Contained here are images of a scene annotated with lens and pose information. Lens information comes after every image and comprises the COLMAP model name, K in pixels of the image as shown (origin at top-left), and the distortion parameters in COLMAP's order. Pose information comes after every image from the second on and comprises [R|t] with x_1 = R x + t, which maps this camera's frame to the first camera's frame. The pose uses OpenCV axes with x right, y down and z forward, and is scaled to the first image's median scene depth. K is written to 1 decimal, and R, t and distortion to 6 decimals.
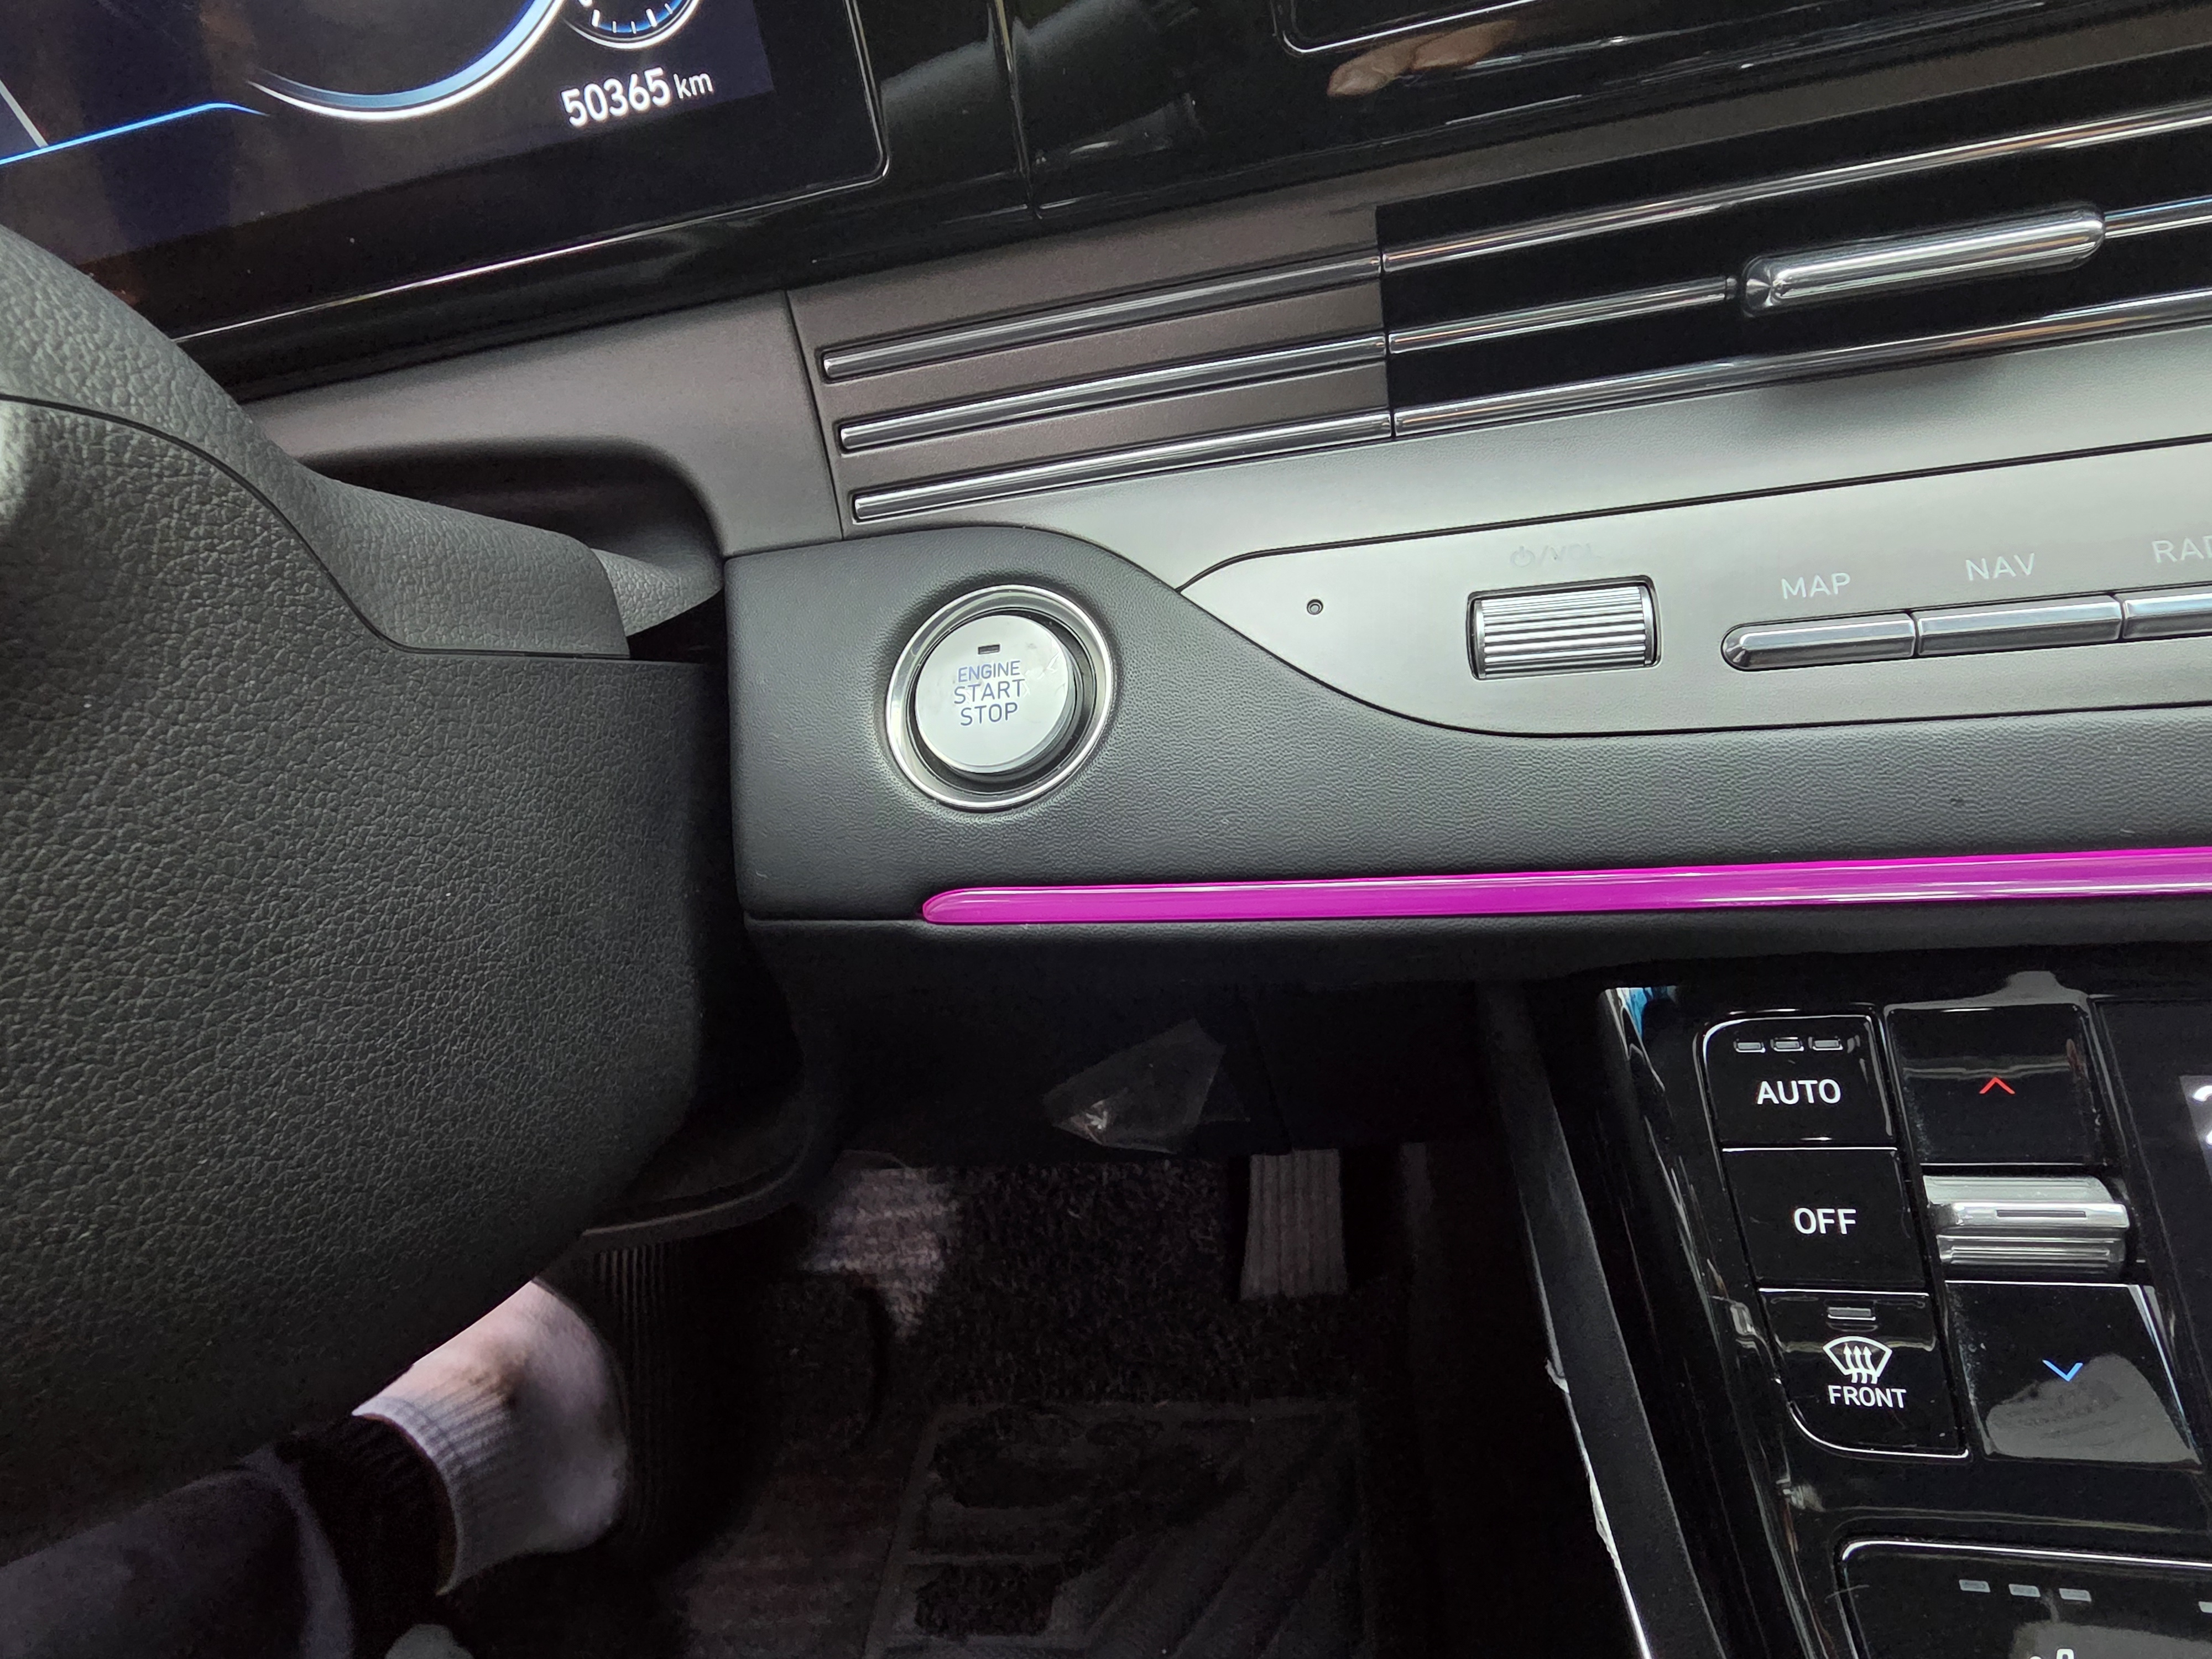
lens RADIAL K [[1221.6, 0, 1096.6], [0, 1221.6, 822.2], [0, 0, 1]] dist [0.004872, -0.004865]
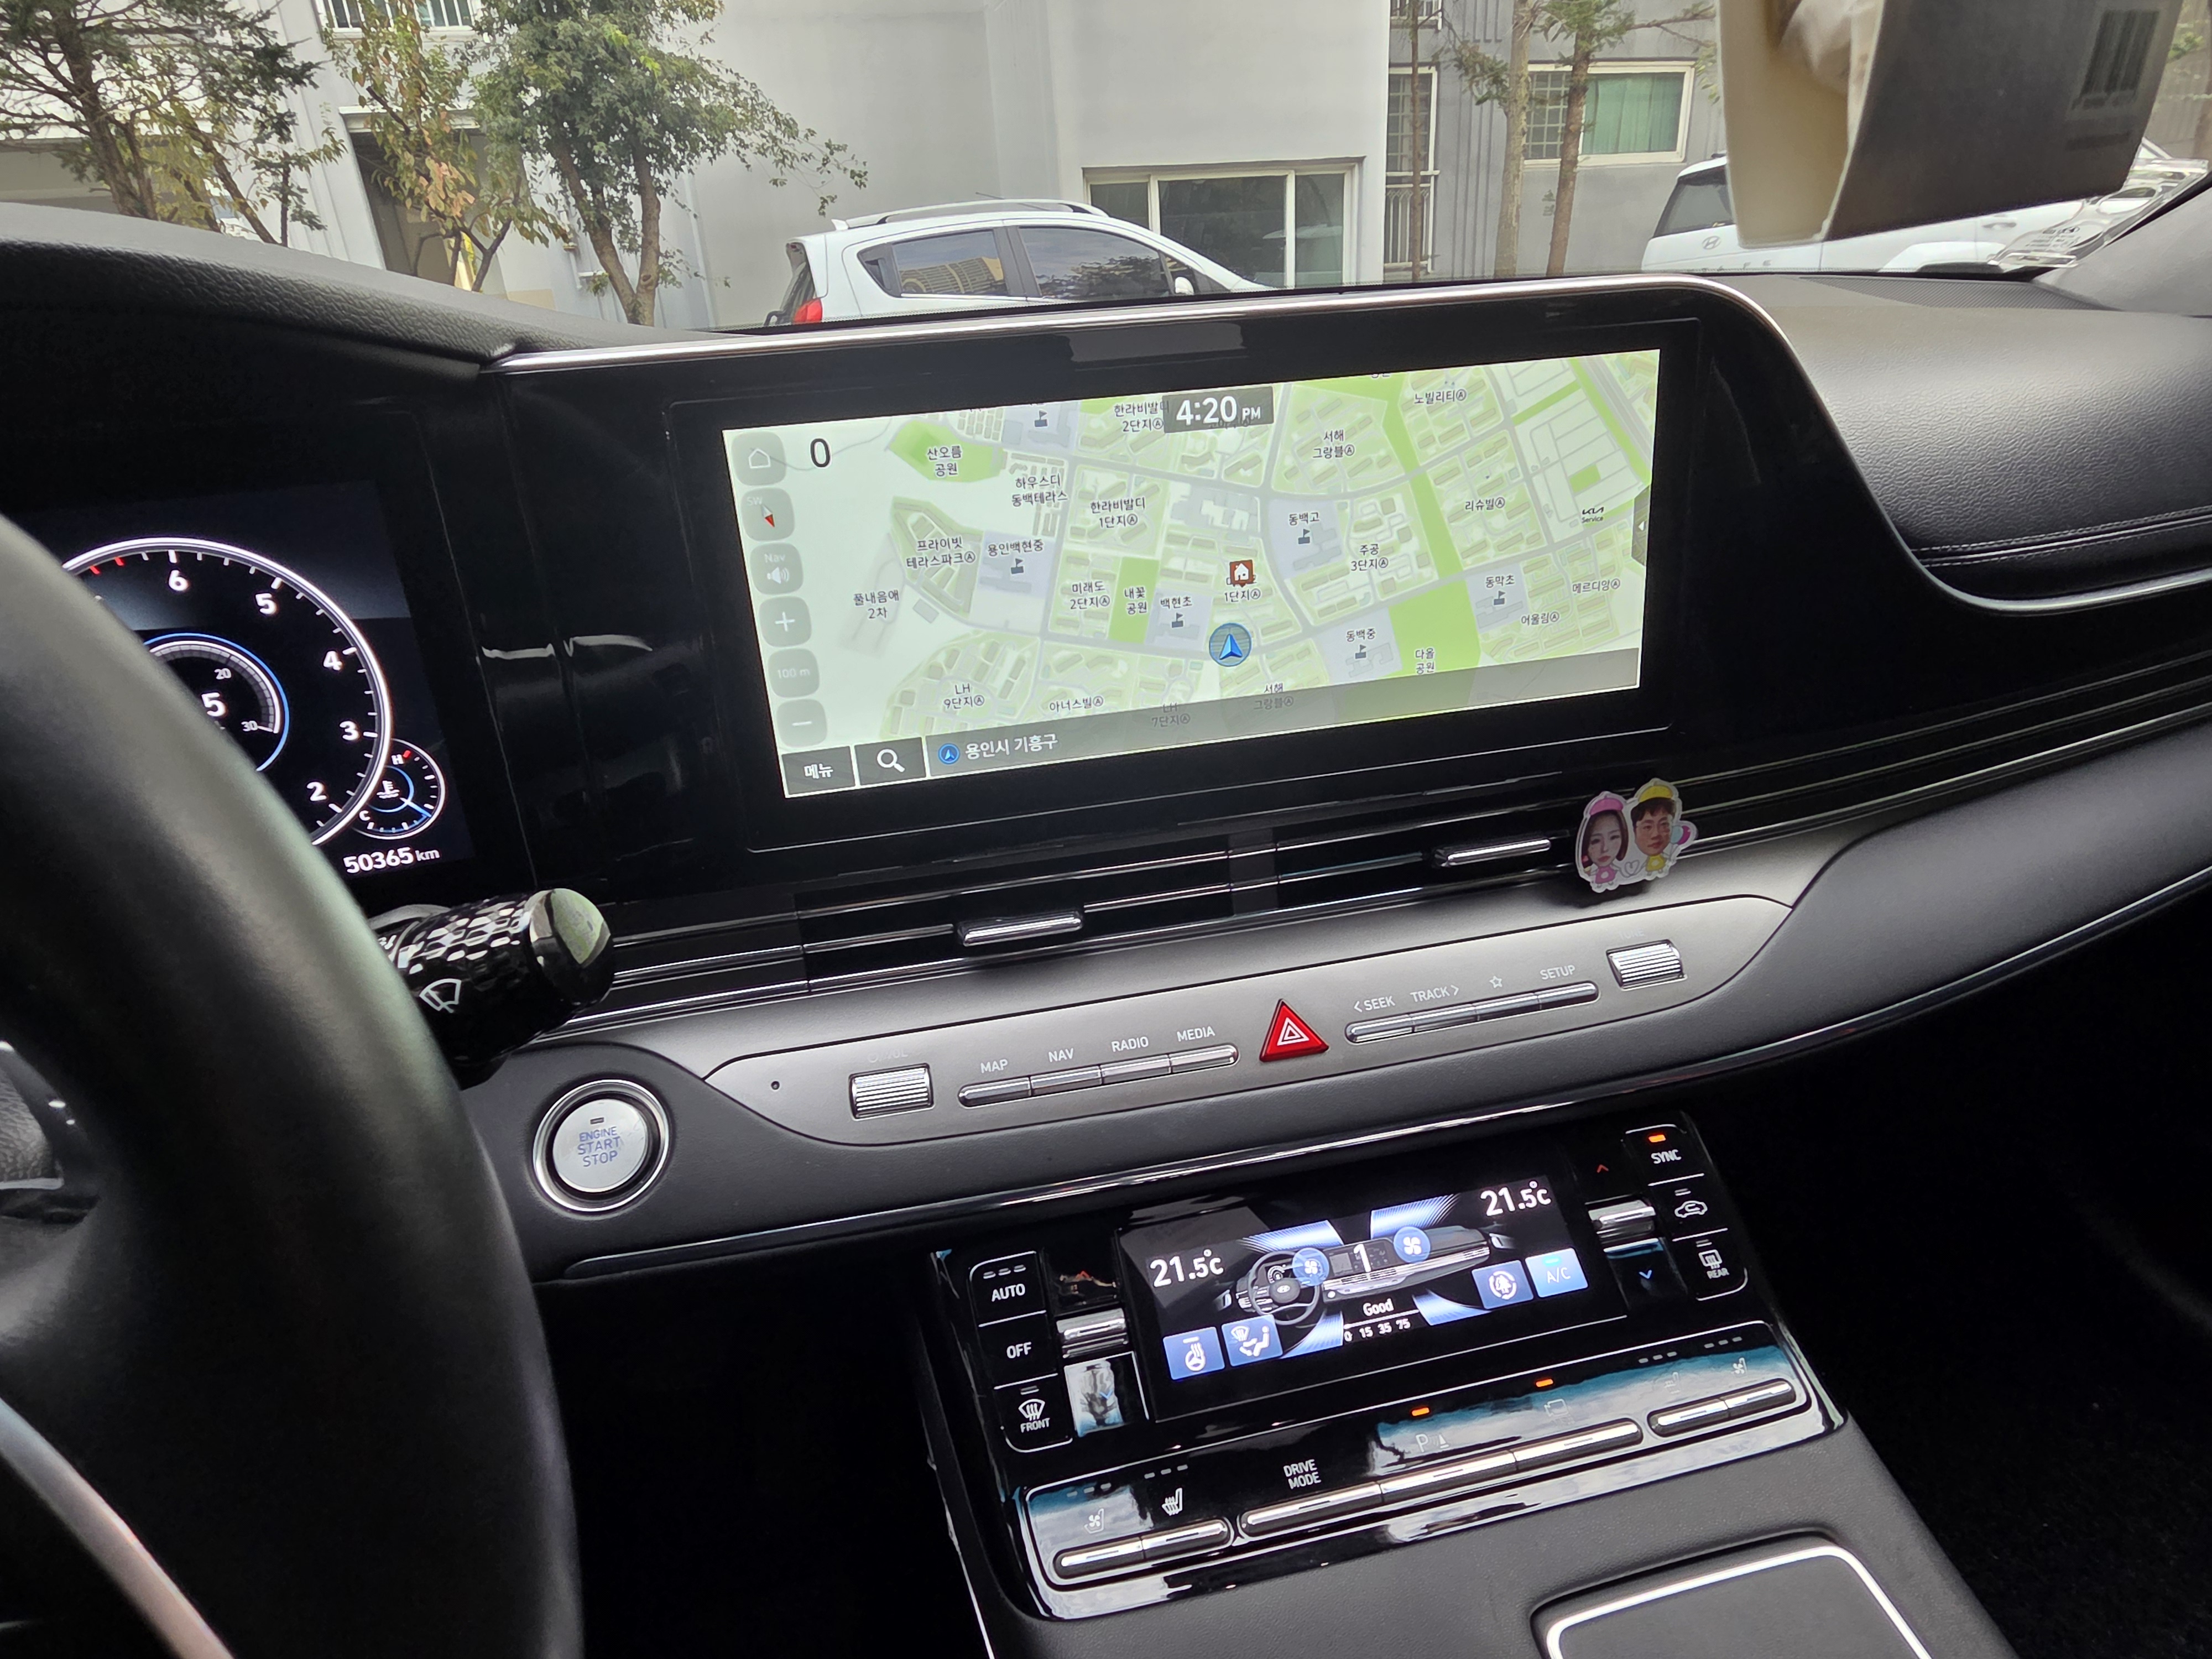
lens RADIAL K [[1221.6, 0, 1096.2], [0, 1221.6, 831.3], [0, 0, 1]] dist [0.004872, -0.004865]
pose [[0.912712, -0.034941, 0.407107, -0.153010], [0.096919, 0.986416, -0.132625, -0.285265], [-0.396943, 0.160505, 0.903700, -1.161177]]
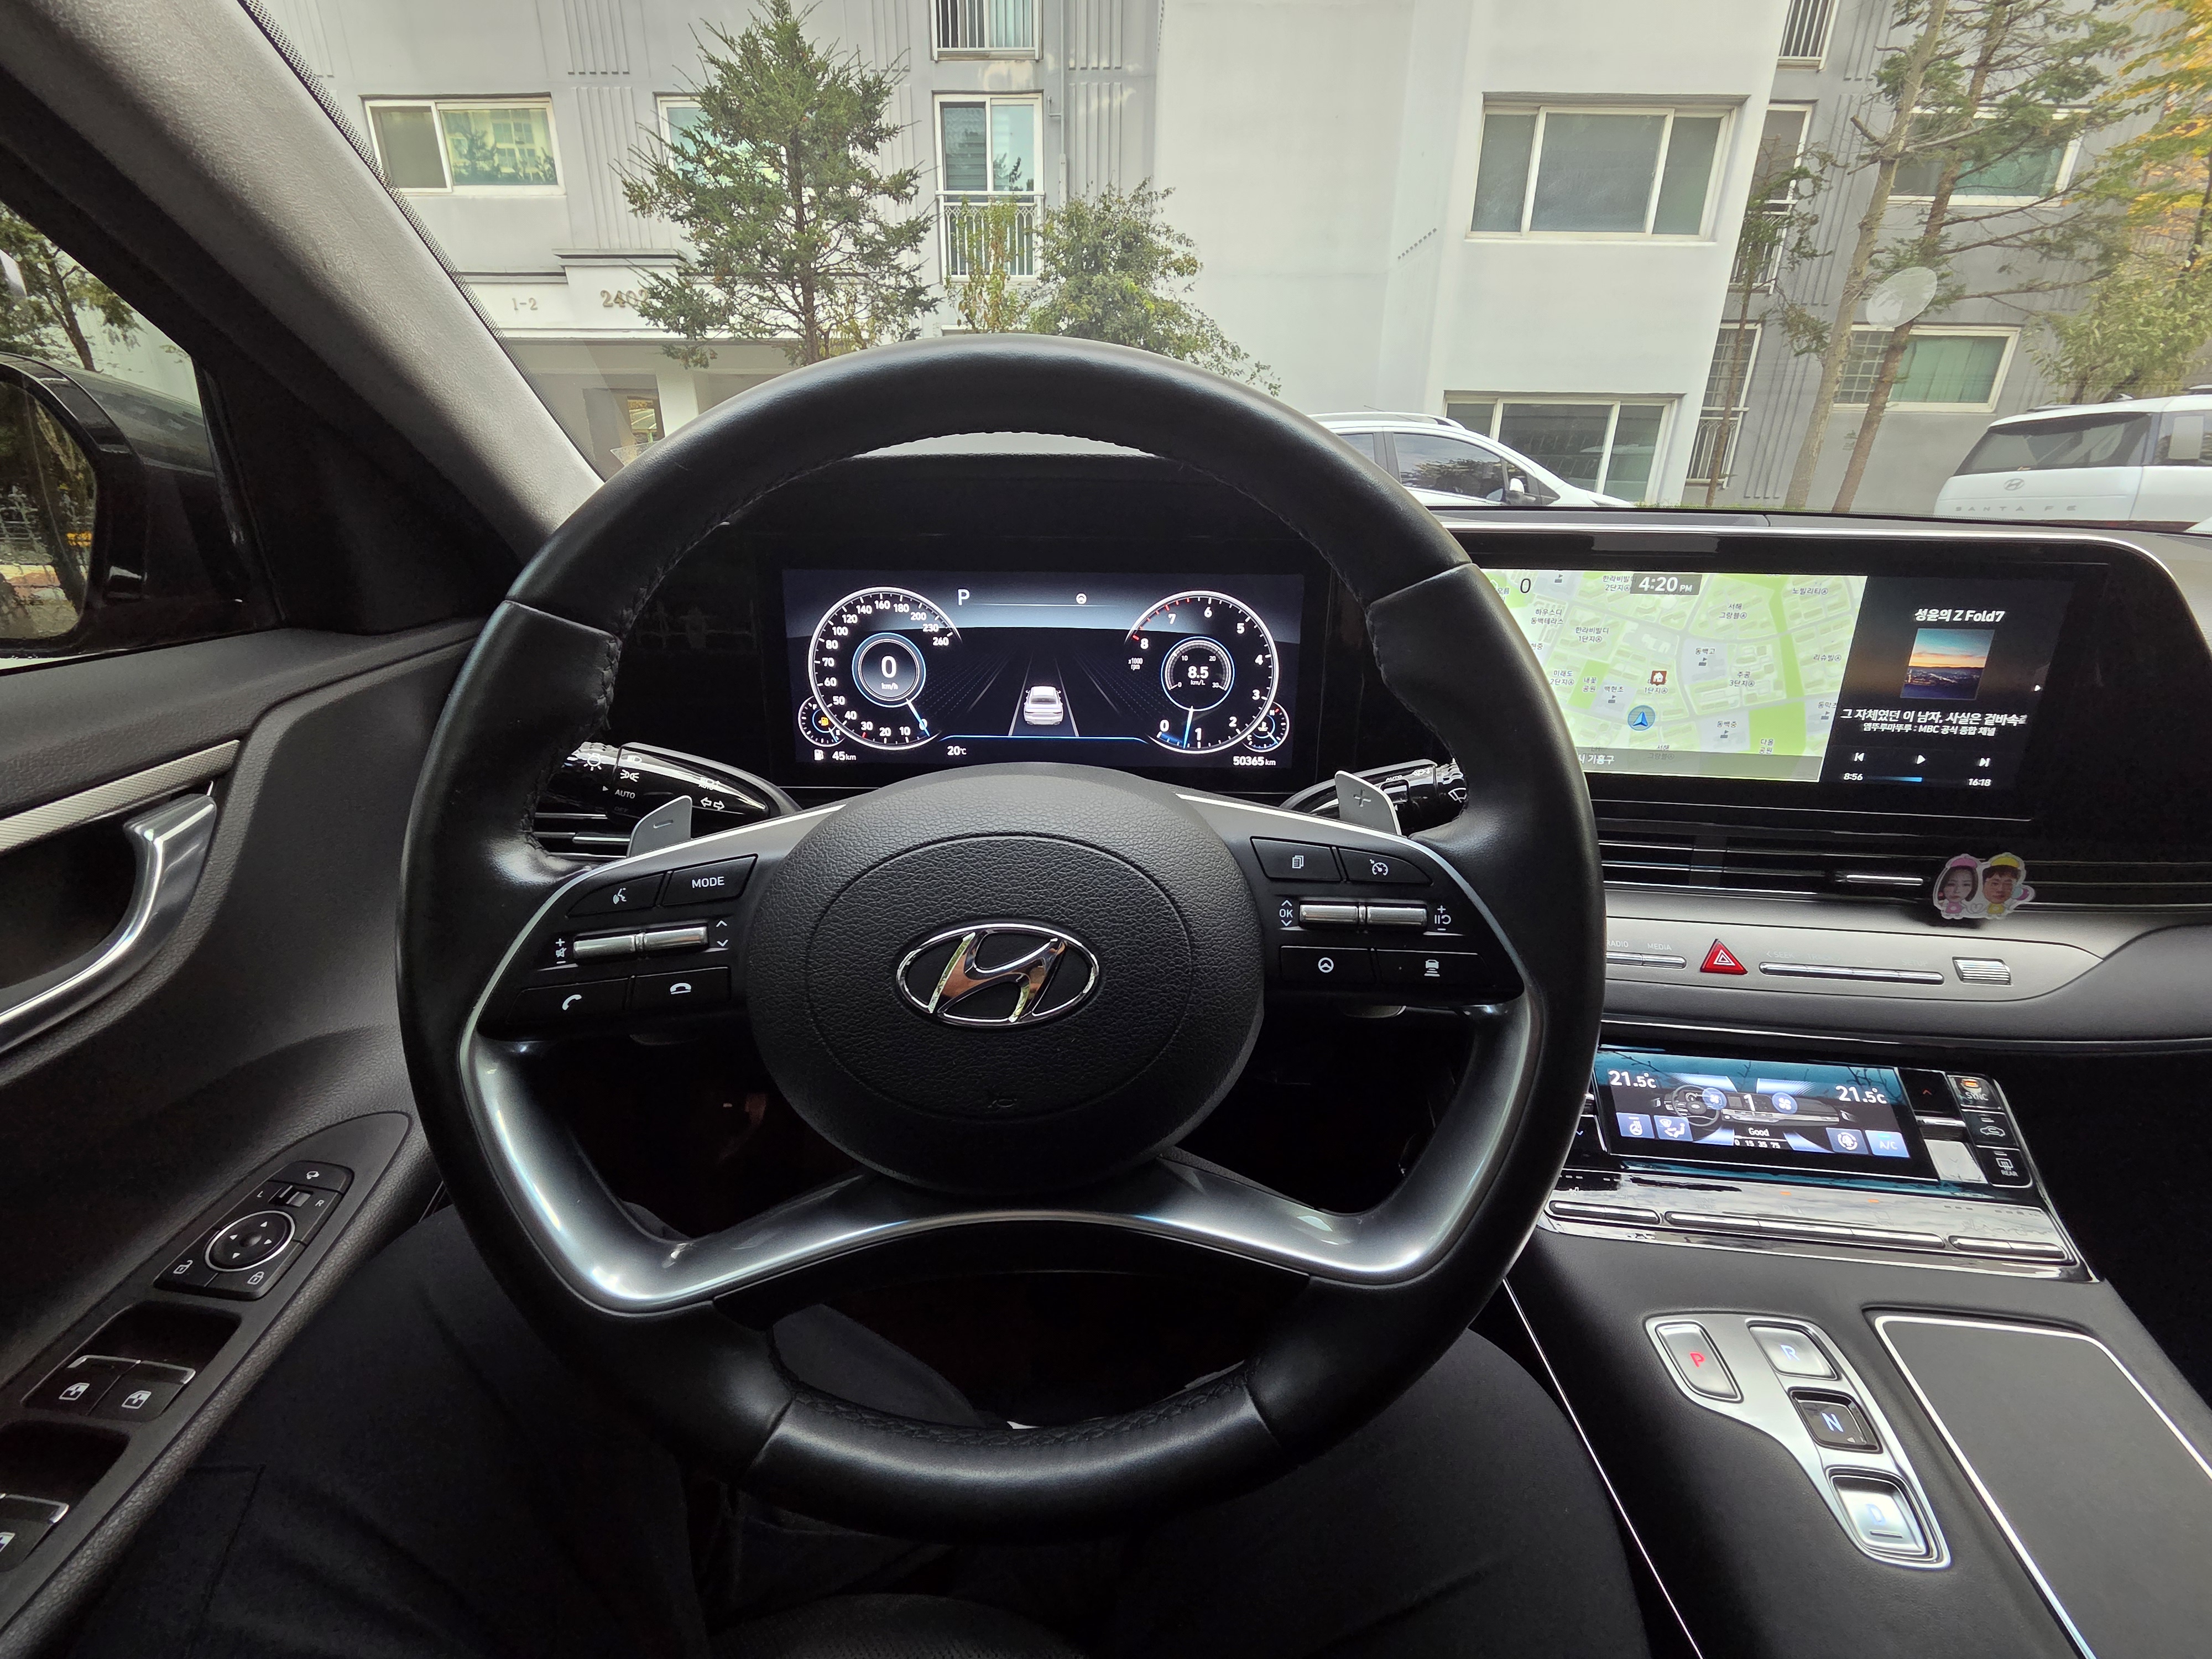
lens RADIAL K [[919.2, 0, 1101.1], [0, 919.2, 829.5], [0, 0, 1]] dist [-0.002570, 0.001385]
pose [[0.976113, 0.156528, 0.150675, -1.246712], [-0.130634, 0.976982, -0.168646, 0.148132], [-0.173604, 0.144934, 0.974092, -1.661055]]
